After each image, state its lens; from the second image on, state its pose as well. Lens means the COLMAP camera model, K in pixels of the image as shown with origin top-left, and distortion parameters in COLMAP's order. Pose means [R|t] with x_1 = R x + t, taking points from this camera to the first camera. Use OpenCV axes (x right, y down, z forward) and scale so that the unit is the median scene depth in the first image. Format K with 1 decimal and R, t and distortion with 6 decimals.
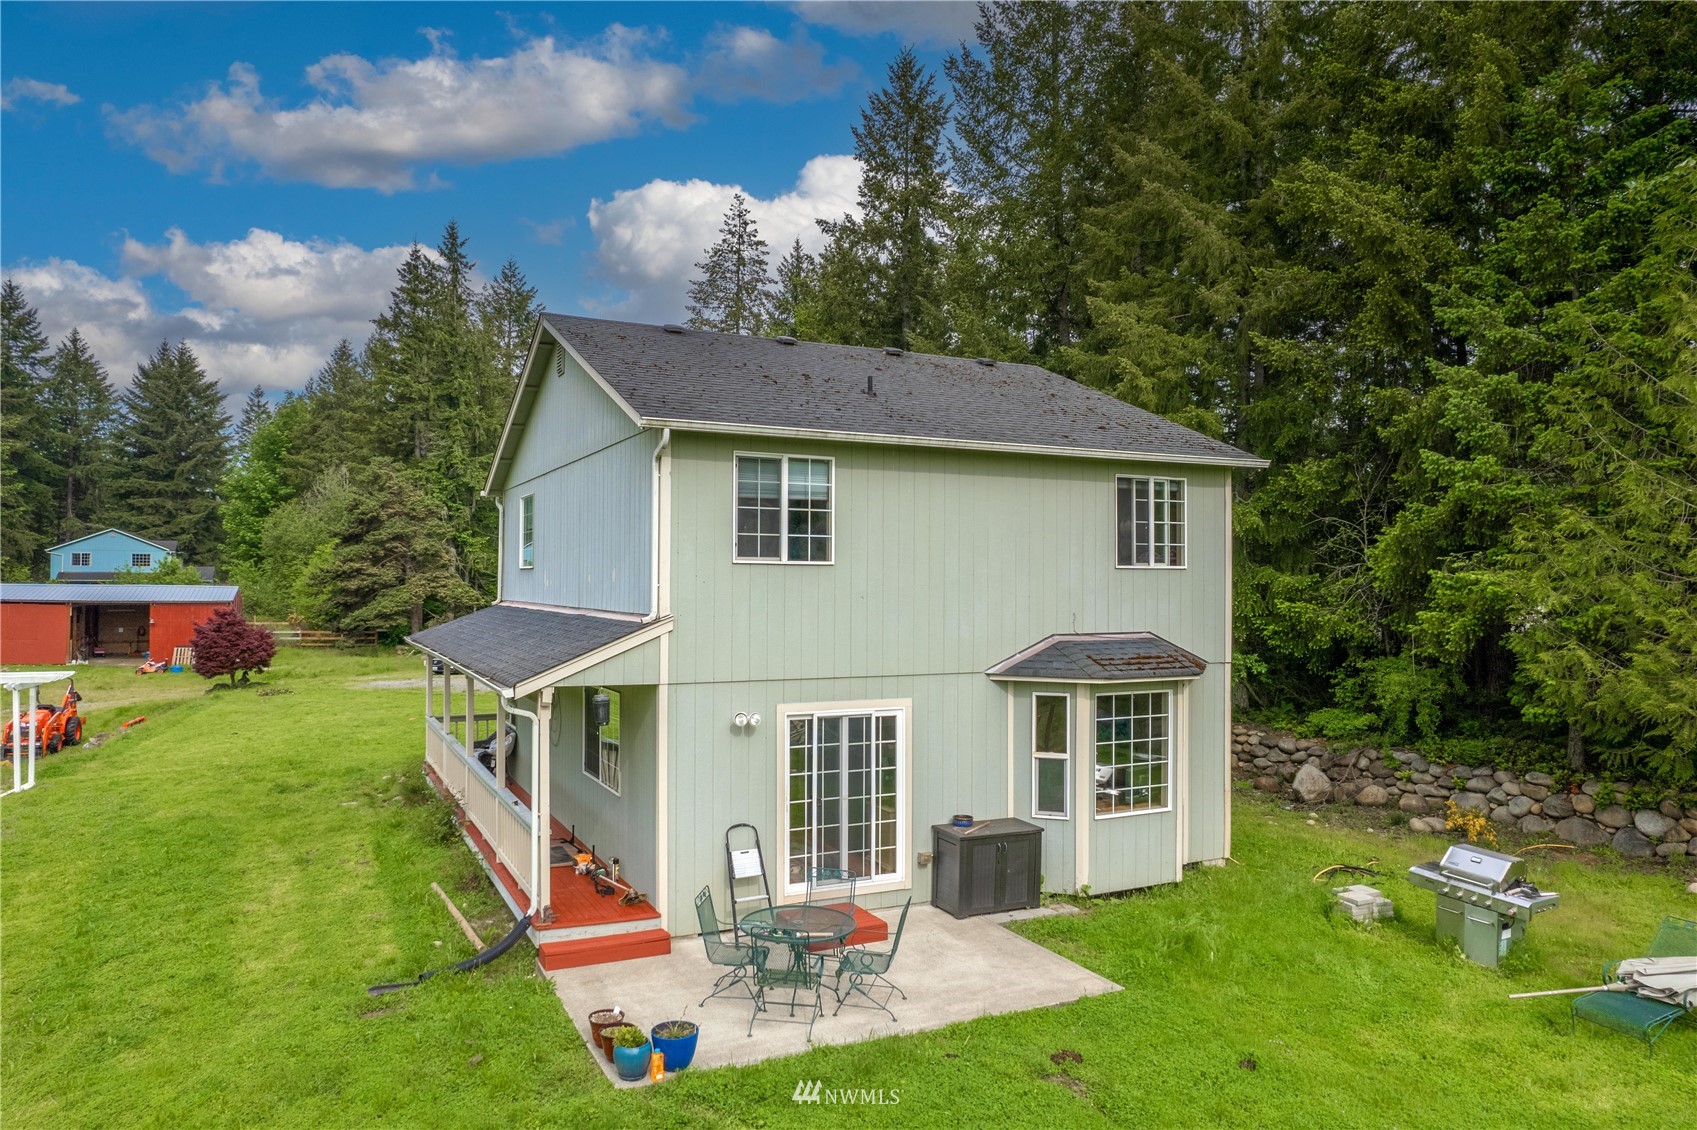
lens RADIAL K [[1082.5, 0, 848.5], [0, 1082.5, 565.0], [0, 0, 1]] dist [-0.074811, 0.055069]
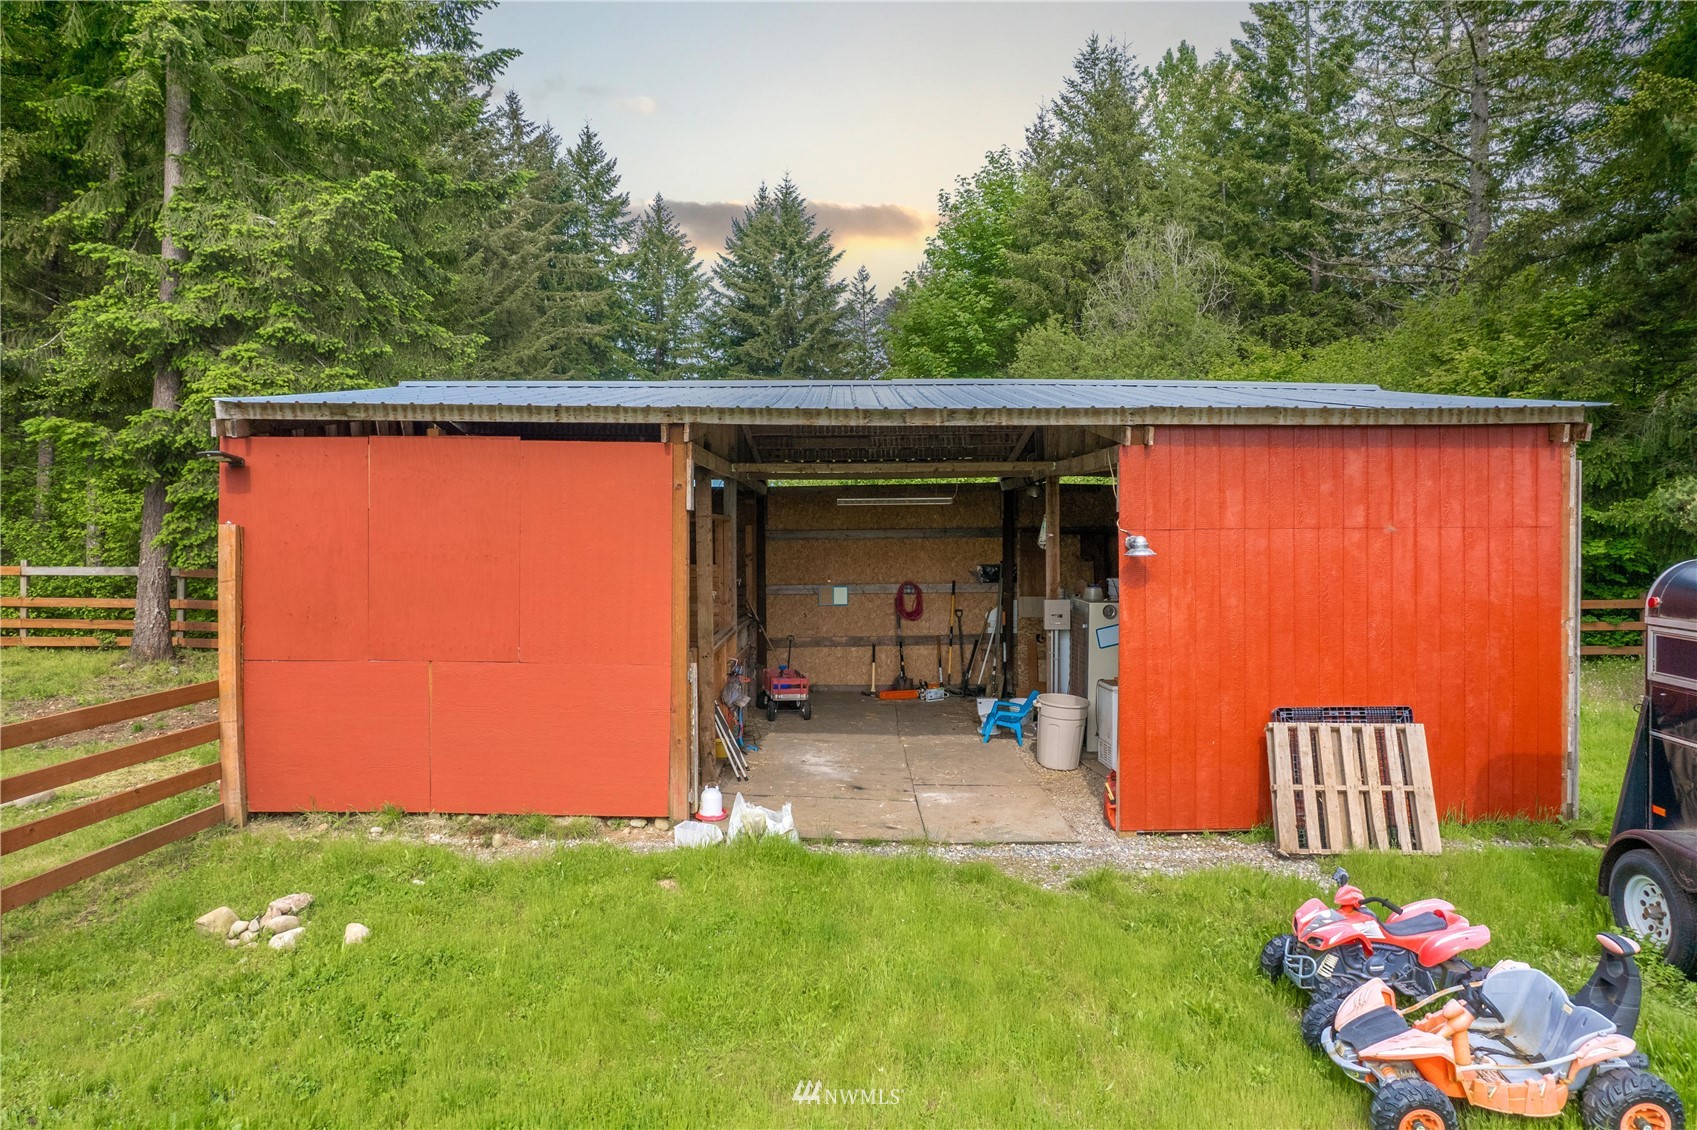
lens RADIAL K [[1082.5, 0, 848.5], [0, 1082.5, 565.0], [0, 0, 1]] dist [-0.074811, 0.055069]
pose [[0.895426, -0.003429, -0.445197, -0.281123], [0.020541, 0.999224, 0.033617, 0.022253], [0.444736, -0.039246, 0.894802, 0.377995]]
